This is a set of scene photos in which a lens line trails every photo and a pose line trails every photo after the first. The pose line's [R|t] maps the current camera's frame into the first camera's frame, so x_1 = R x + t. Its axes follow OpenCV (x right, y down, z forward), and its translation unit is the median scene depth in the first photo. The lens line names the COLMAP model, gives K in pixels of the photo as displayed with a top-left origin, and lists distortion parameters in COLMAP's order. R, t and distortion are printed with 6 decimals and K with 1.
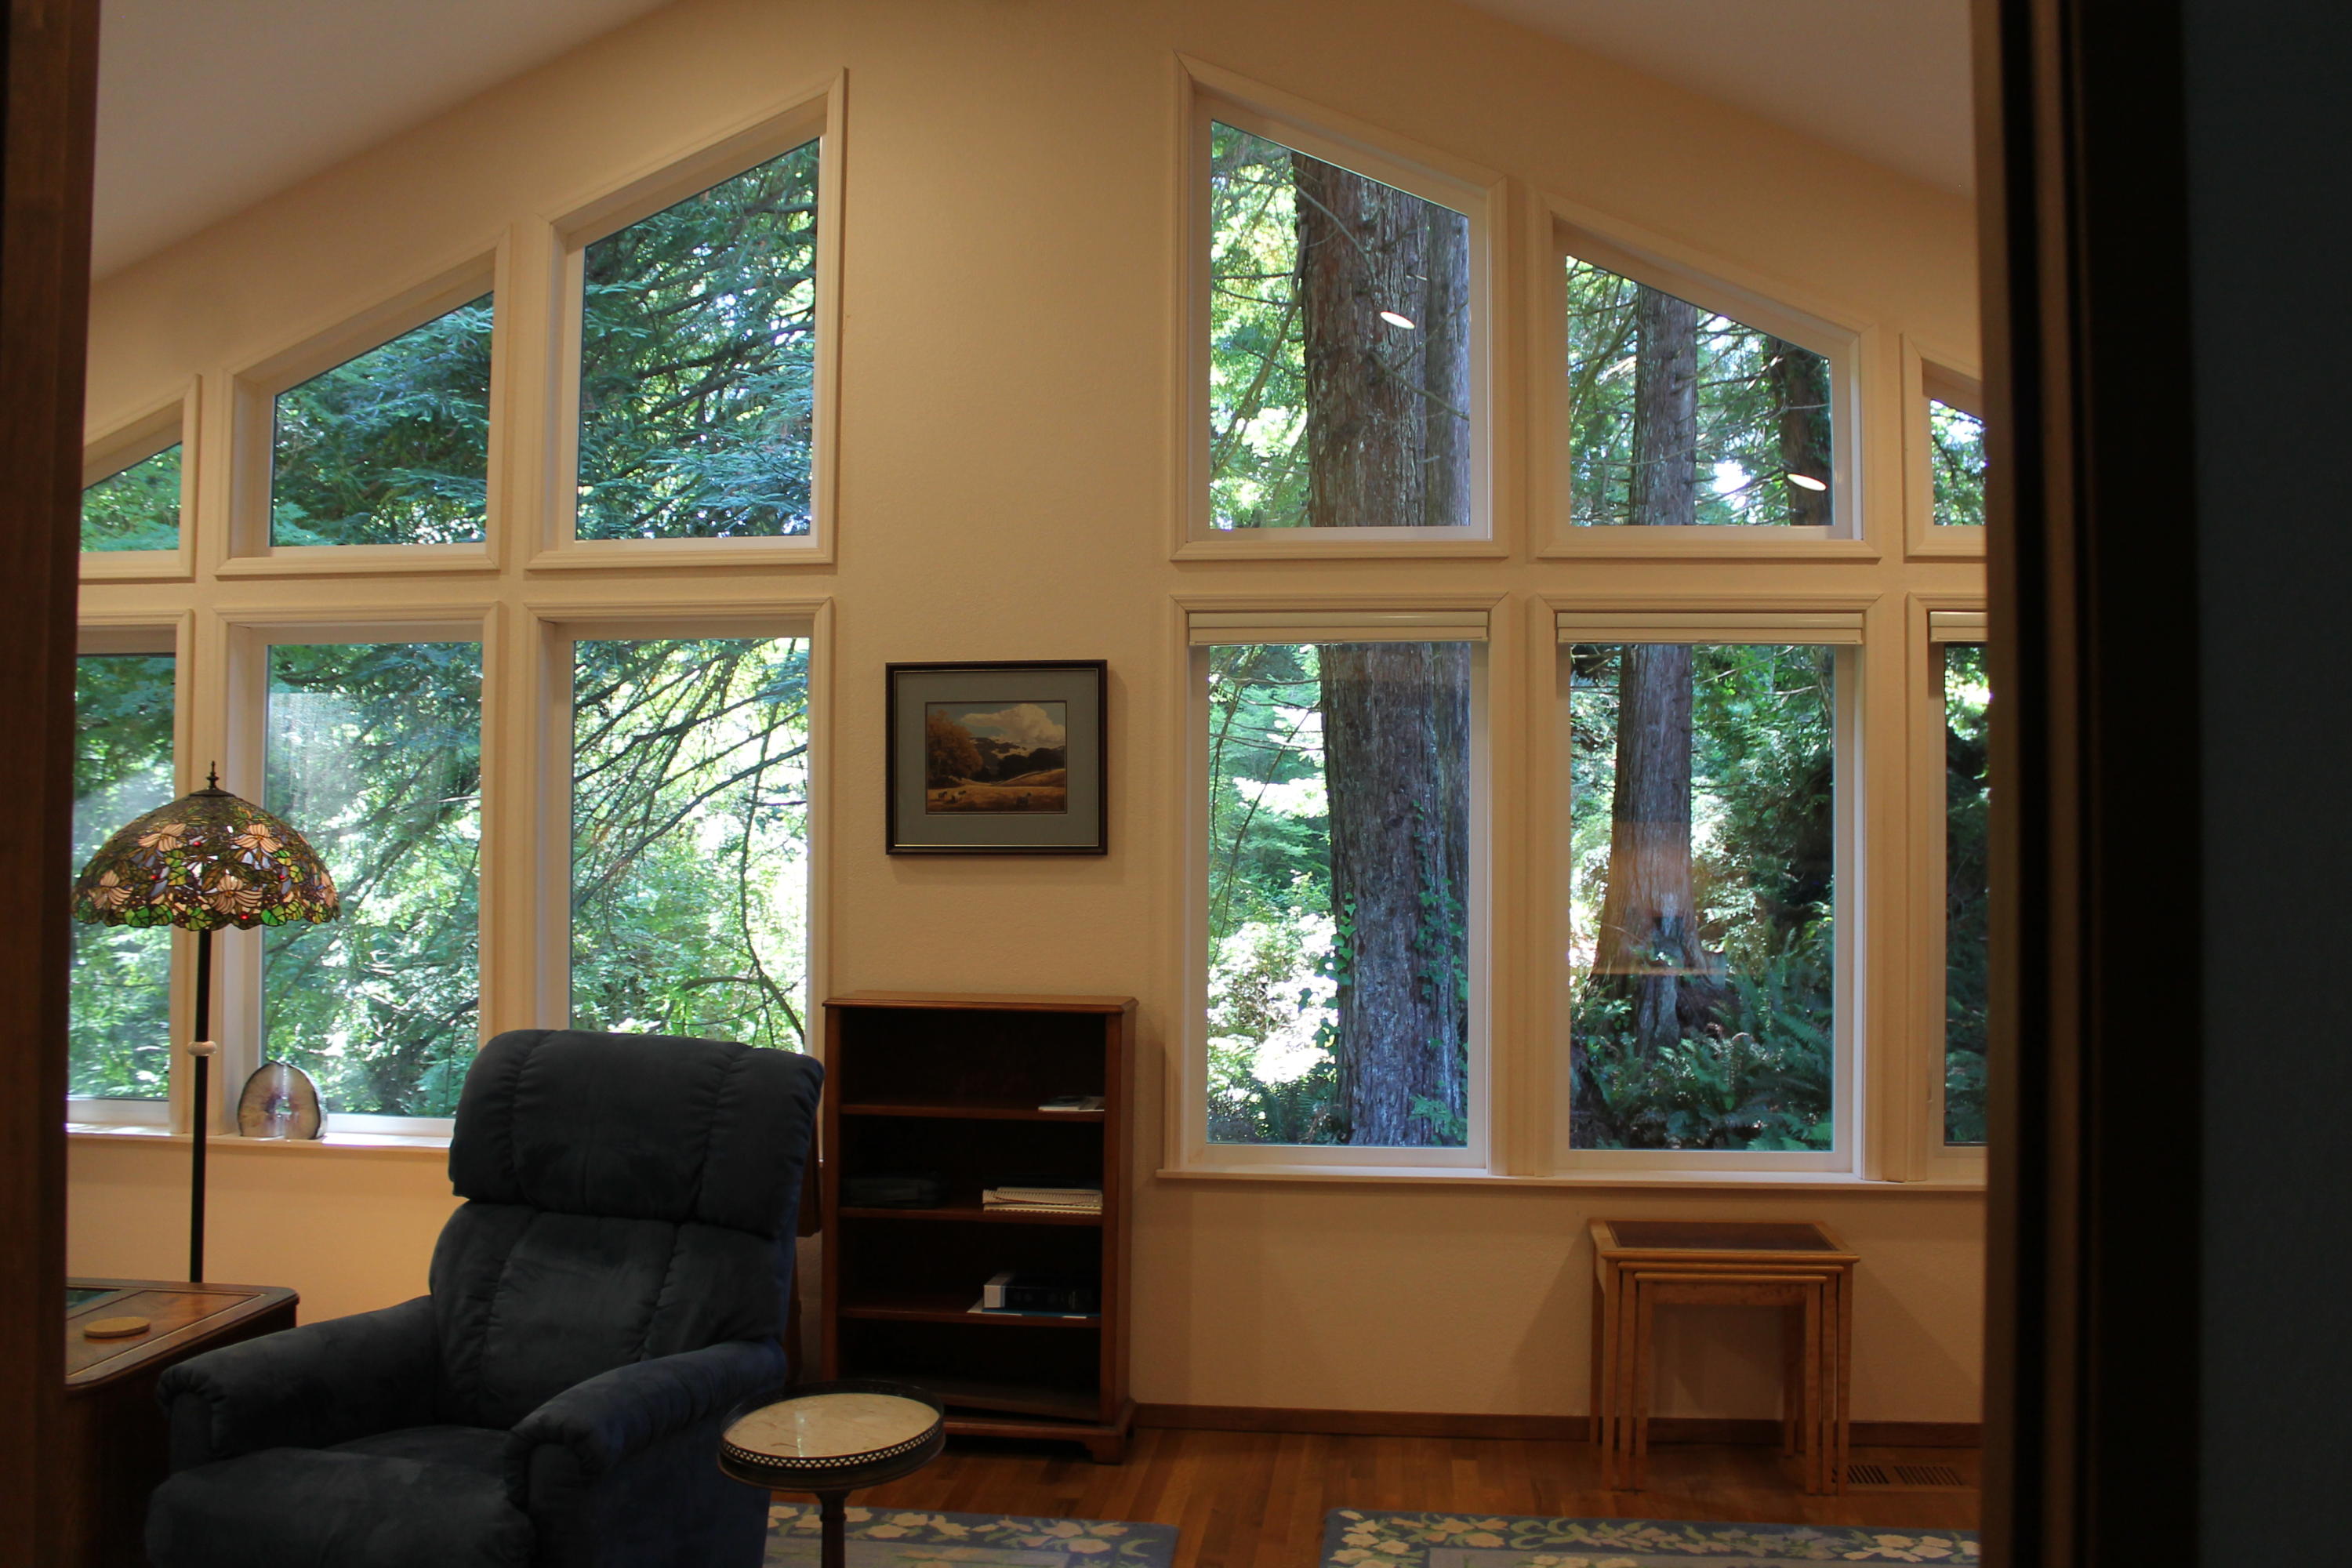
lens RADIAL K [[1973.0, 0, 1176.0], [0, 1973.0, 767.8], [0, 0, 1]] dist [-0.141193, 0.106328]
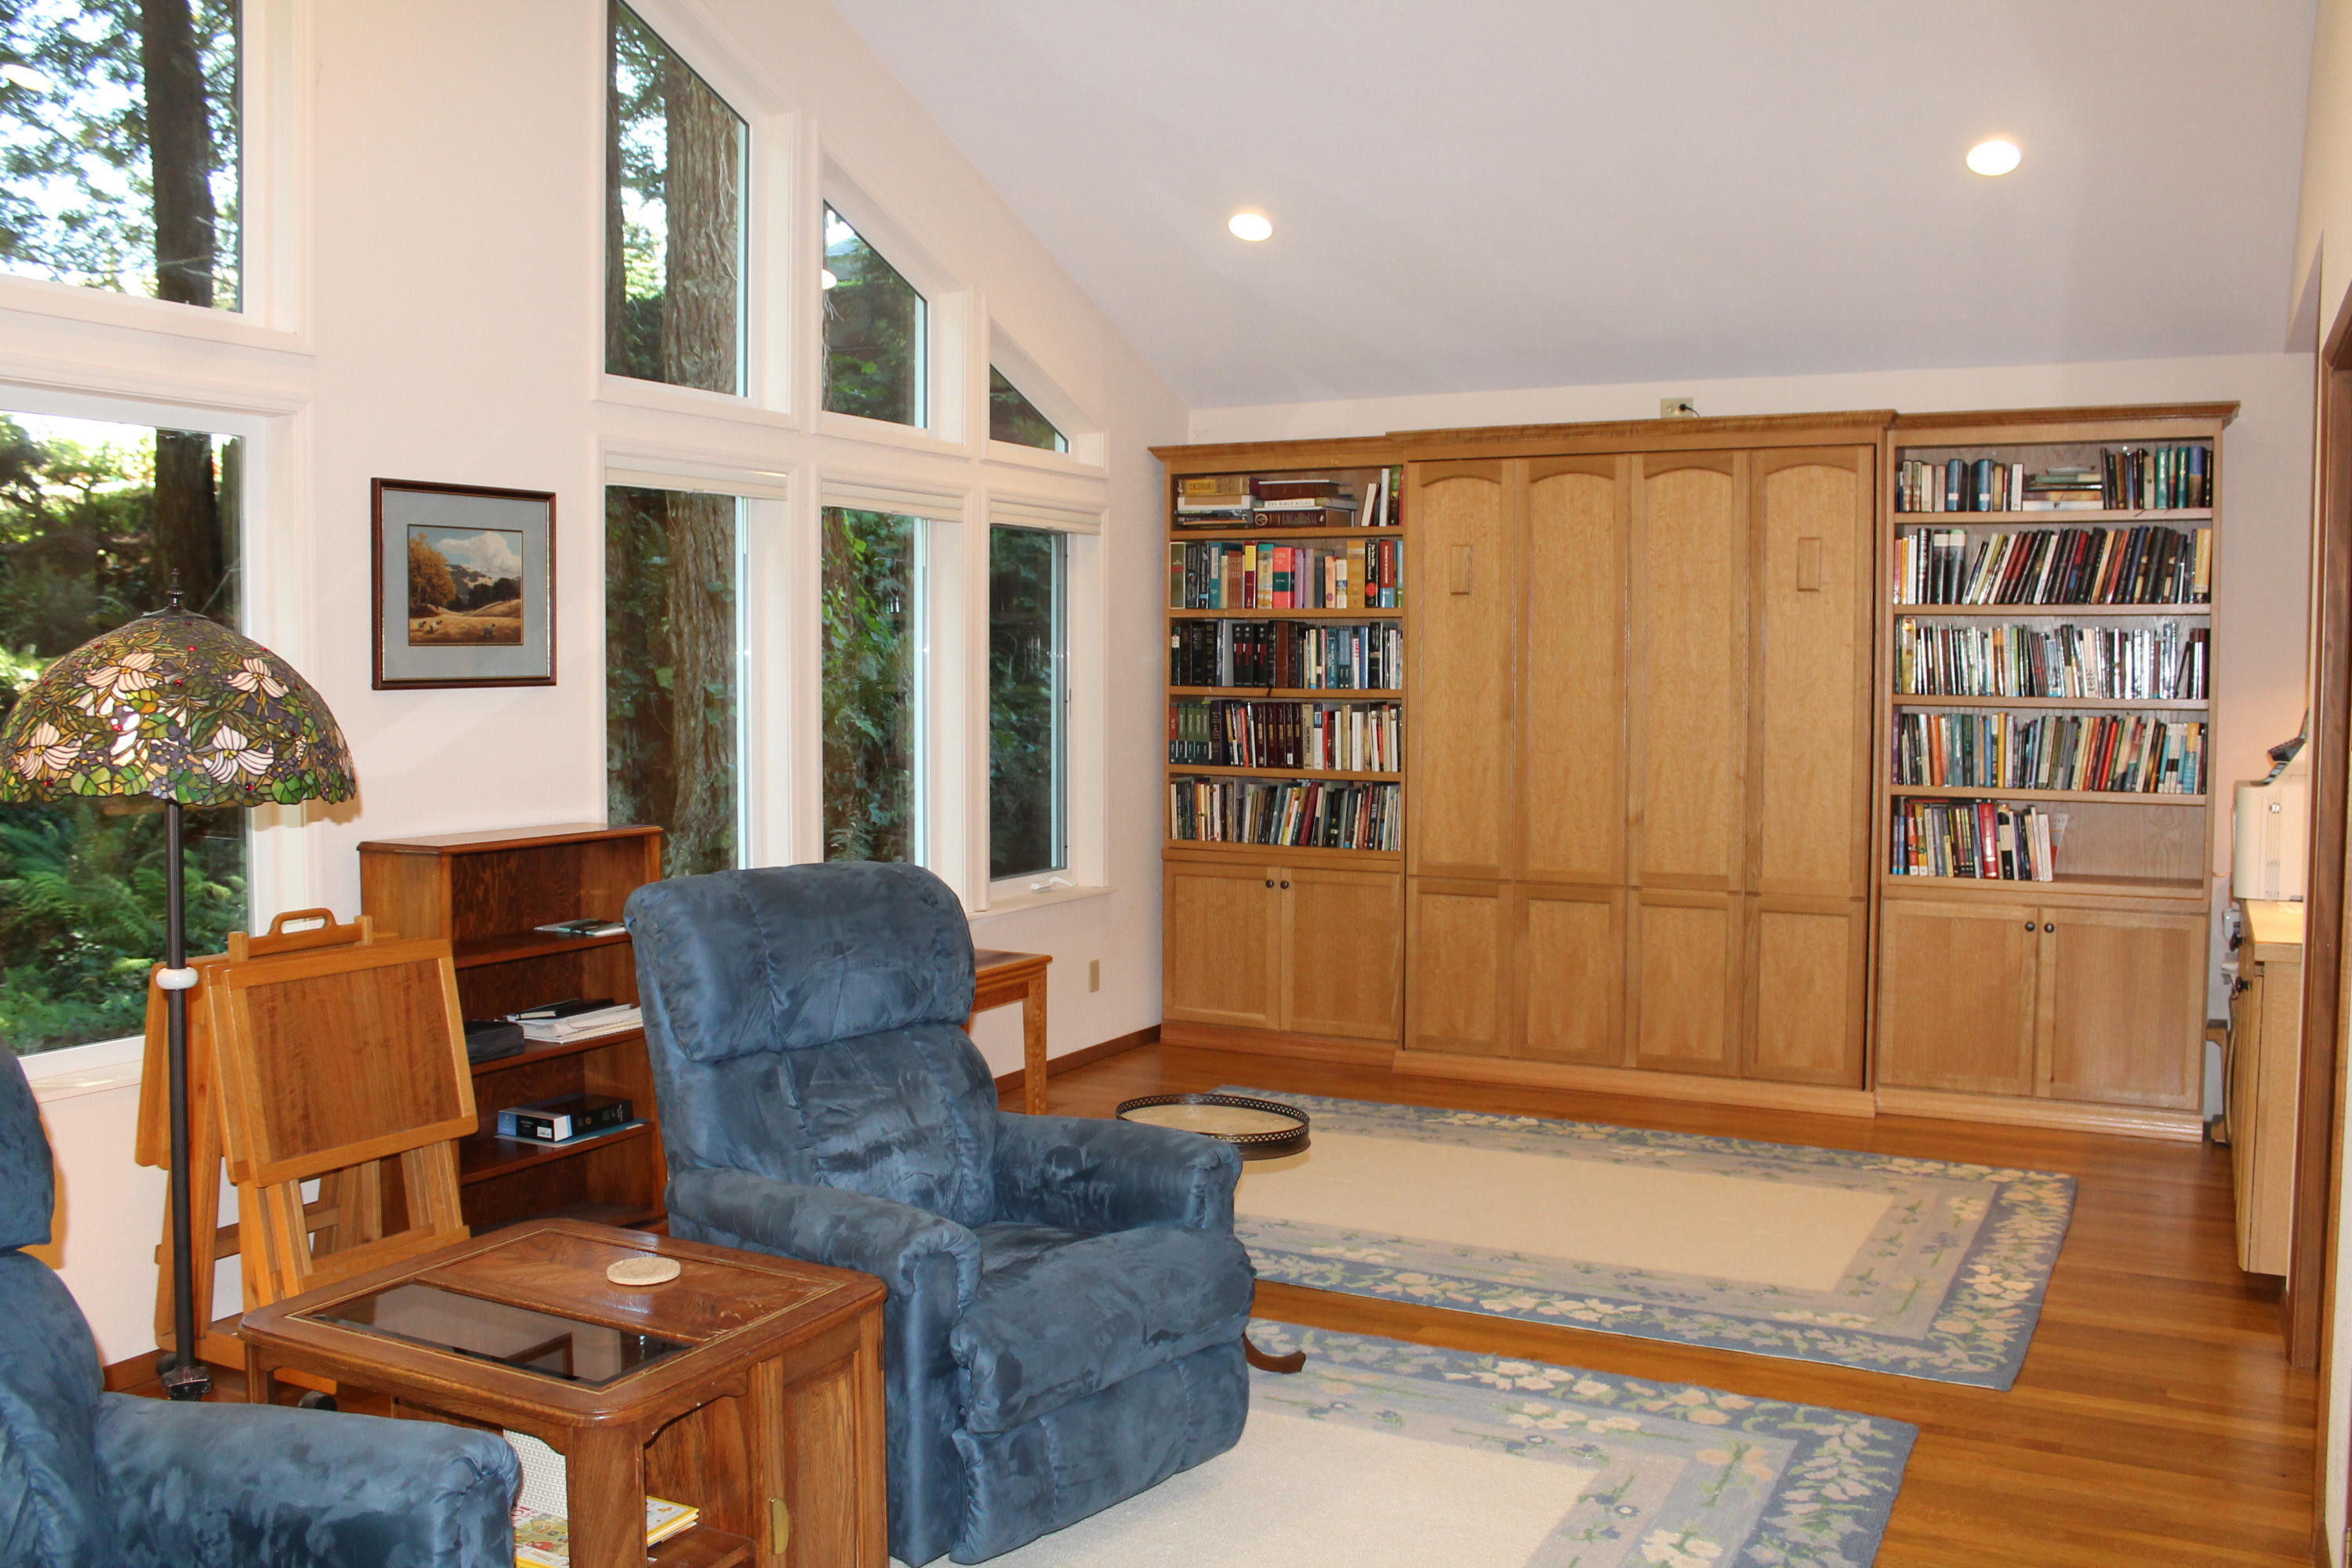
lens RADIAL K [[1973.0, 0, 1176.0], [0, 1973.0, 767.8], [0, 0, 1]] dist [-0.141193, 0.106328]
pose [[0.340530, -0.054603, 0.938647, -0.861684], [-0.024340, 0.997466, 0.066855, 0.011423], [-0.939919, -0.045613, 0.338338, 0.355047]]
